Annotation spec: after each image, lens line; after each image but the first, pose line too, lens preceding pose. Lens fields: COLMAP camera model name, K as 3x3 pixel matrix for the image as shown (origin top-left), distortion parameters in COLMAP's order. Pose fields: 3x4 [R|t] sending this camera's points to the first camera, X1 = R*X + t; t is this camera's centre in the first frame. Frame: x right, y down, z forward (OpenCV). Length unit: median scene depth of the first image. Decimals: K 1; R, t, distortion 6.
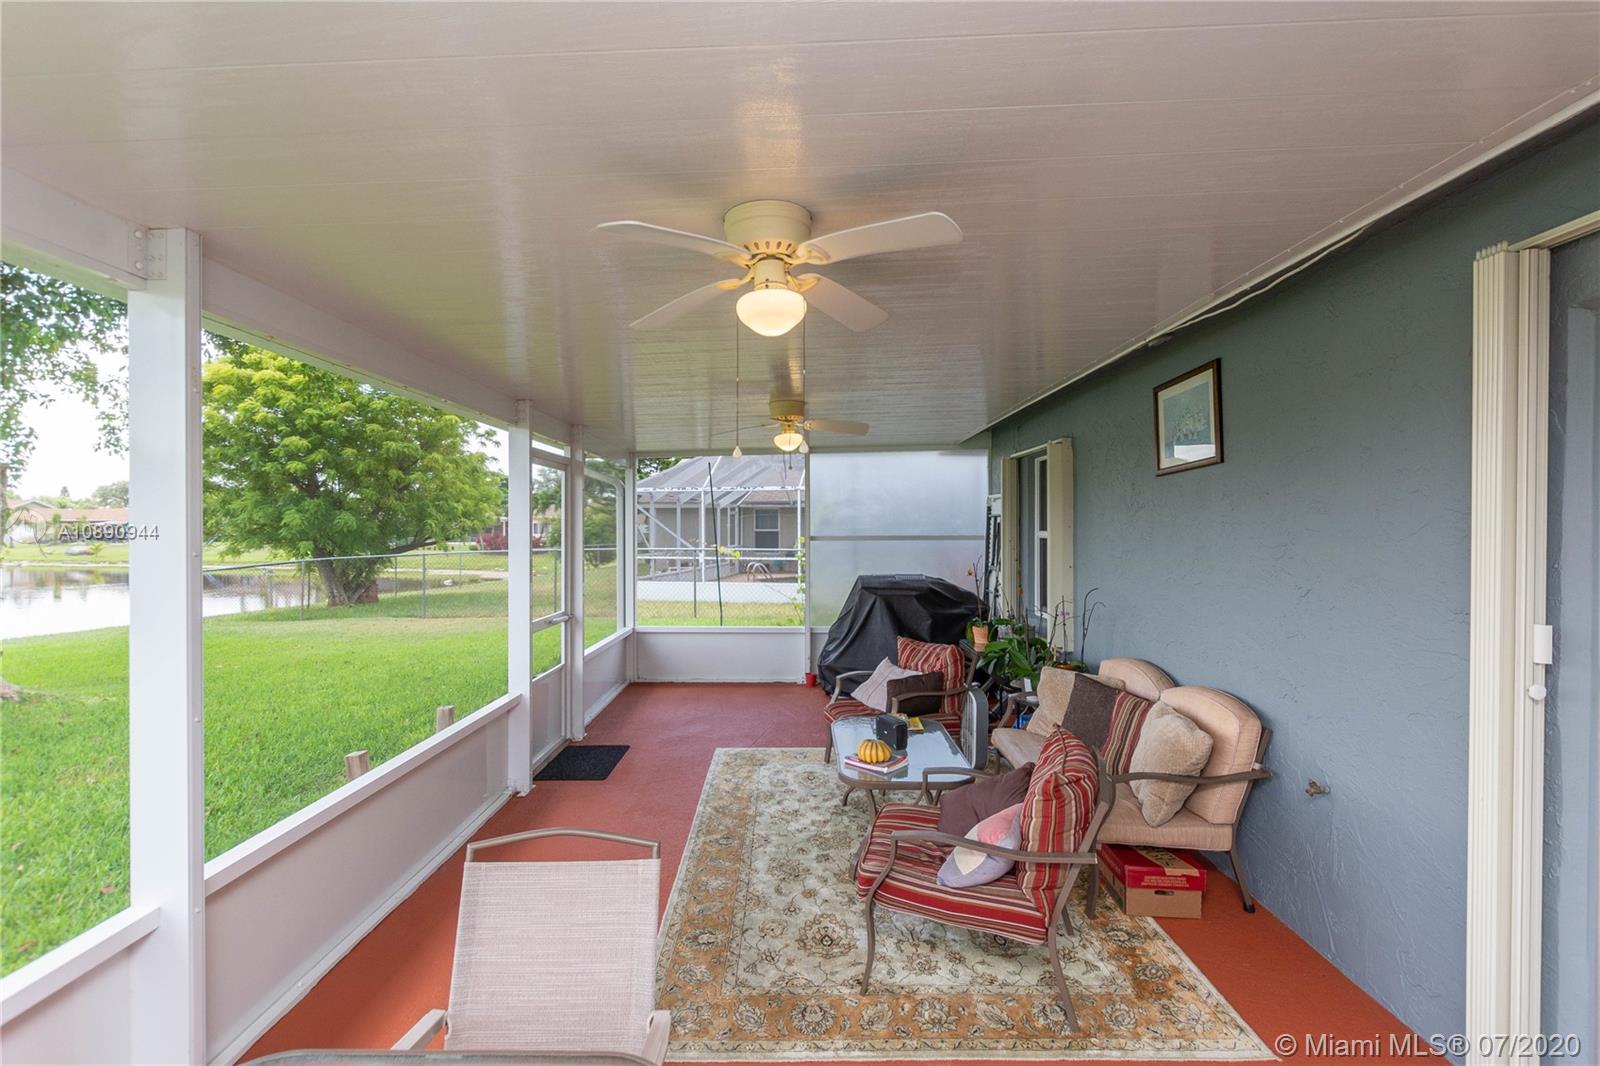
lens RADIAL K [[737.5, 0, 790.9], [0, 737.5, 533.3], [0, 0, 1]] dist [0.014815, -0.005579]
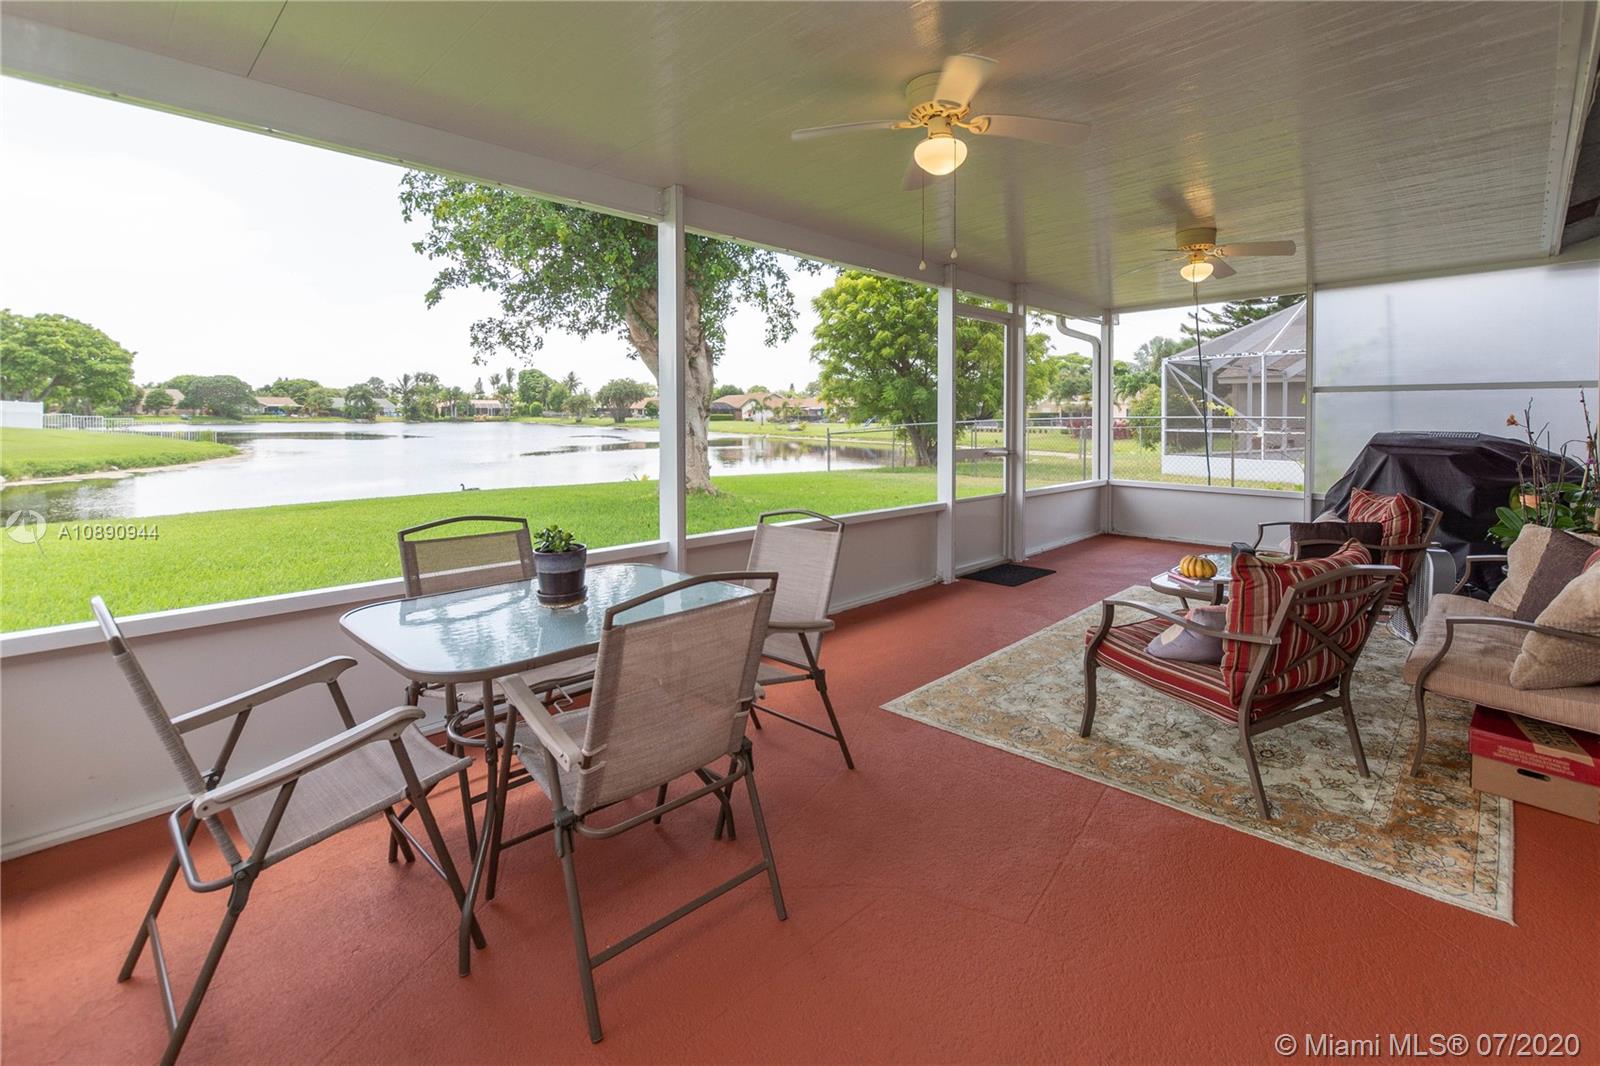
lens RADIAL K [[737.5, 0, 811.3], [0, 737.5, 435.0], [0, 0, 1]] dist [0.014815, -0.005579]
pose [[0.732623, 0.023978, -0.680212, 0.298839], [-0.010902, 0.999664, 0.023497, 0.071644], [0.680547, -0.009799, 0.732639, -0.063671]]
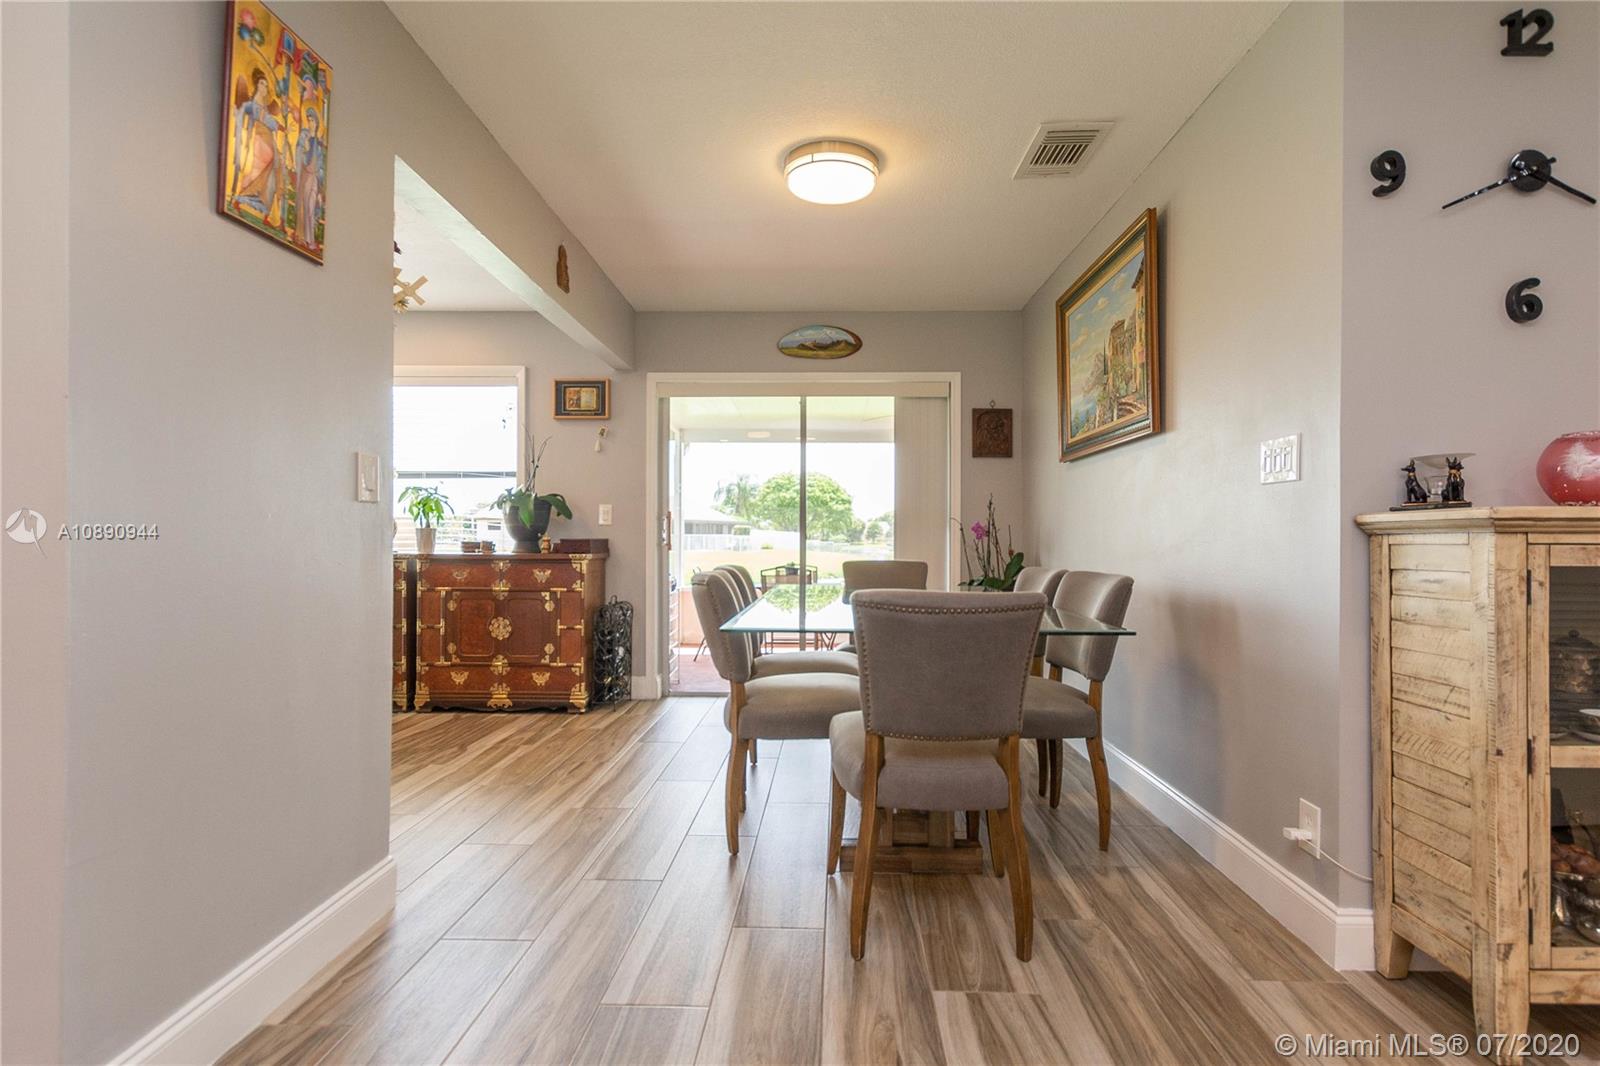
lens RADIAL K [[779.3, 0, 798.8], [0, 779.3, 528.5], [0, 0, 1]] dist [0.008448, -0.000462]
pose [[-0.001807, -0.012141, -0.999925, 1.505982], [-0.010541, 0.999871, -0.012121, 0.091612], [0.999943, 0.010518, -0.001934, 0.177090]]
